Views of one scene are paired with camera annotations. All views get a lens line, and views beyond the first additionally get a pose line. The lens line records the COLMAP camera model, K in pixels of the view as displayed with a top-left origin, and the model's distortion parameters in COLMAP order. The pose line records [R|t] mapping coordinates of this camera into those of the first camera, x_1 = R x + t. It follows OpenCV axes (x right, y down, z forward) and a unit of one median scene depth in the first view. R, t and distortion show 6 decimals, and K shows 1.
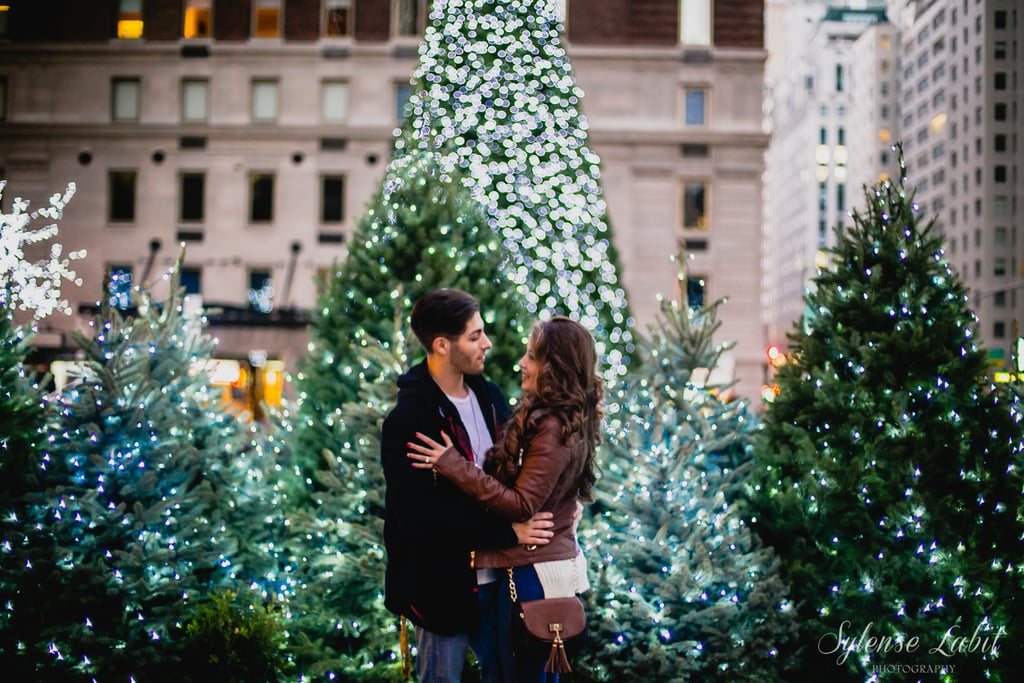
lens RADIAL K [[1764.1, 0, 548.1], [0, 1764.1, 322.5], [0, 0, 1]] dist [-0.112827, 0.000000]
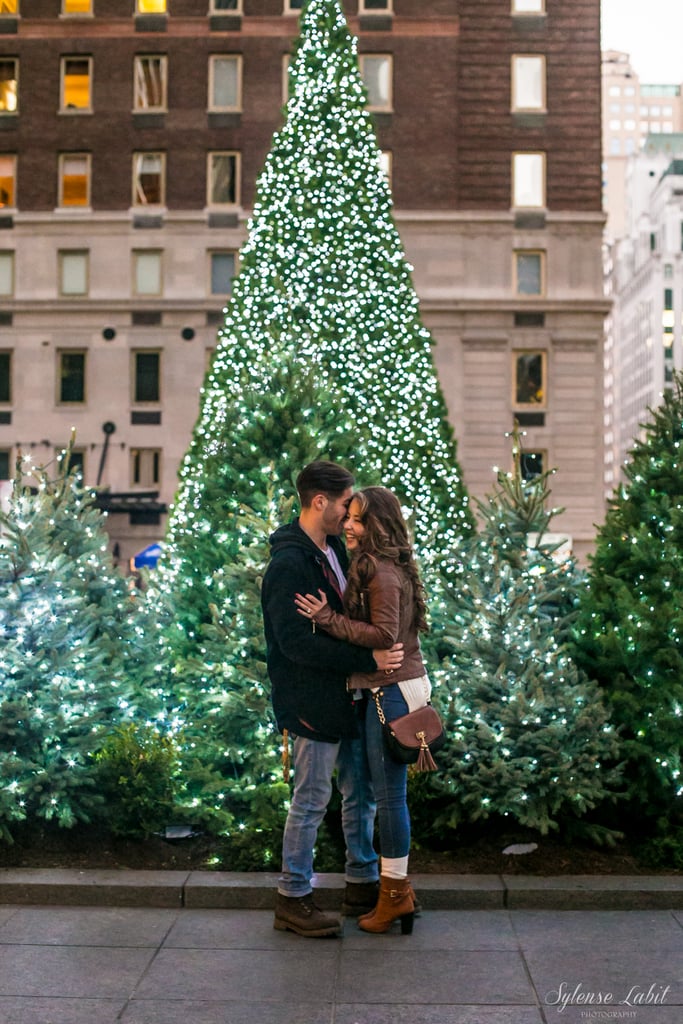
lens RADIAL K [[1879.9, 0, 349.9], [0, 1879.9, 508.4], [0, 0, 1]] dist [-0.104339, 0.000000]
pose [[0.999808, -0.014133, -0.013585, -0.016853], [0.014163, 0.999897, 0.002128, 0.007873], [0.013554, -0.002320, 0.999905, -0.239423]]
